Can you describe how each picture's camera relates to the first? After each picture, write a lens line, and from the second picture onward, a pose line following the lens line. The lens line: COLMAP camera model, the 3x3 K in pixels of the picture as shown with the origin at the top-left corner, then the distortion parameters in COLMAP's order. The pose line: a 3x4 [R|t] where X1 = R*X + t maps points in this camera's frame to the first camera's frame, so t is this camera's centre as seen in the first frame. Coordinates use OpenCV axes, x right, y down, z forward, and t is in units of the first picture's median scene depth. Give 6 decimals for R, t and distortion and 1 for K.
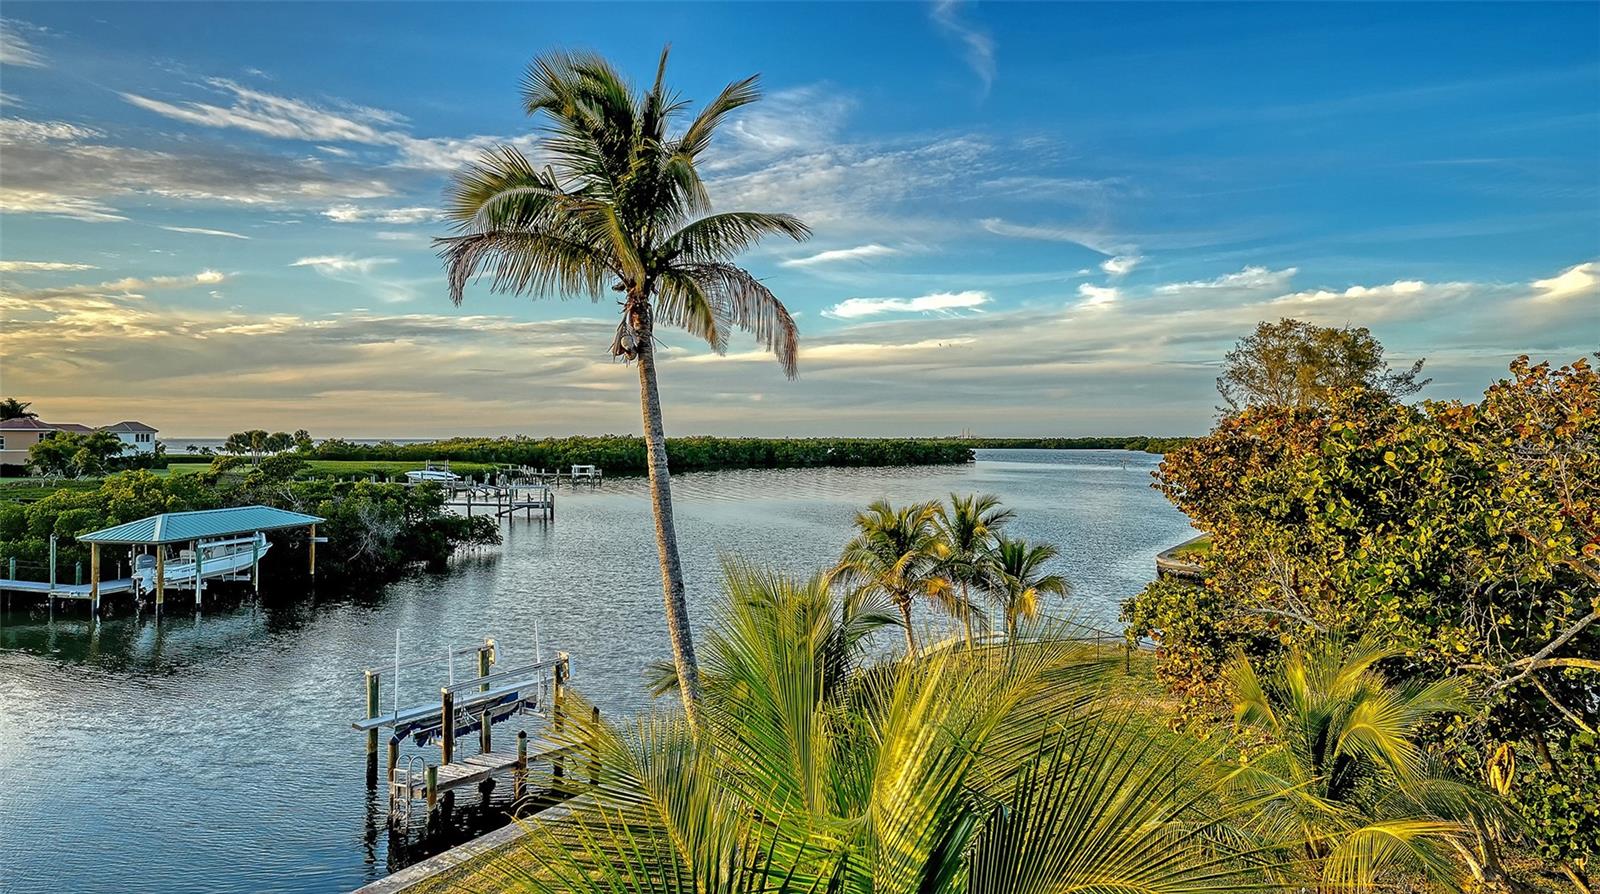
lens RADIAL K [[967.3, 0, 797.8], [0, 967.3, 449.4], [0, 0, 1]] dist [0.026739, 0.000489]
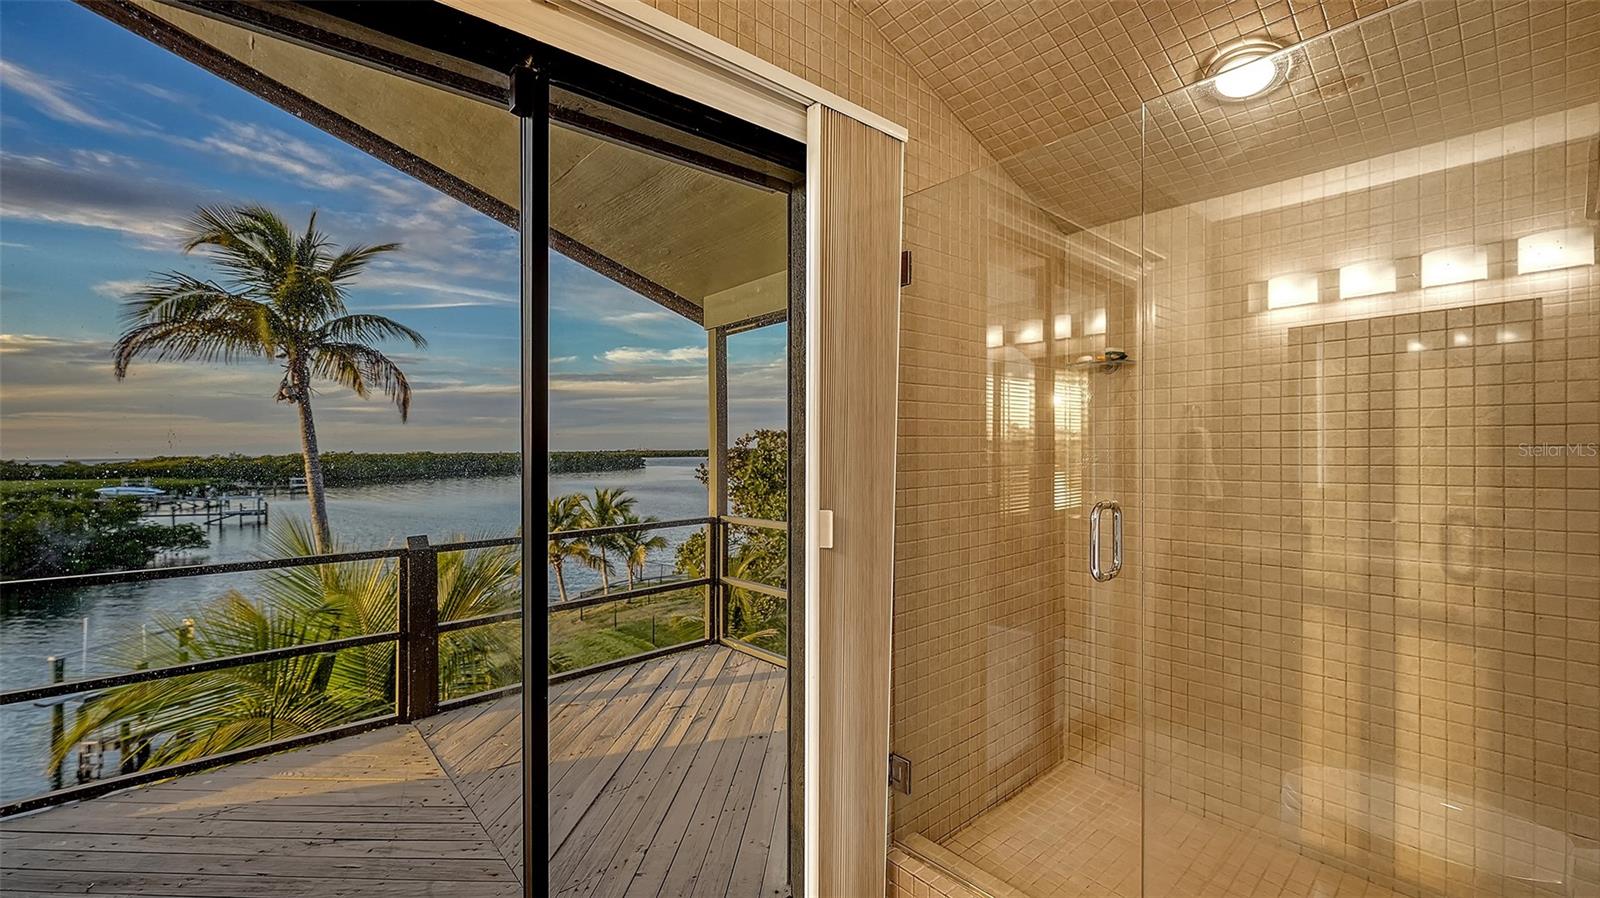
lens RADIAL K [[637.2, 0, 791.9], [0, 637.2, 448.3], [0, 0, 1]] dist [0.000490, 0.000751]
pose [[0.902314, -0.013340, 0.430872, 0.102703], [0.019588, 0.999757, -0.010066, 0.004132], [-0.430634, 0.017523, 0.902357, -0.238113]]
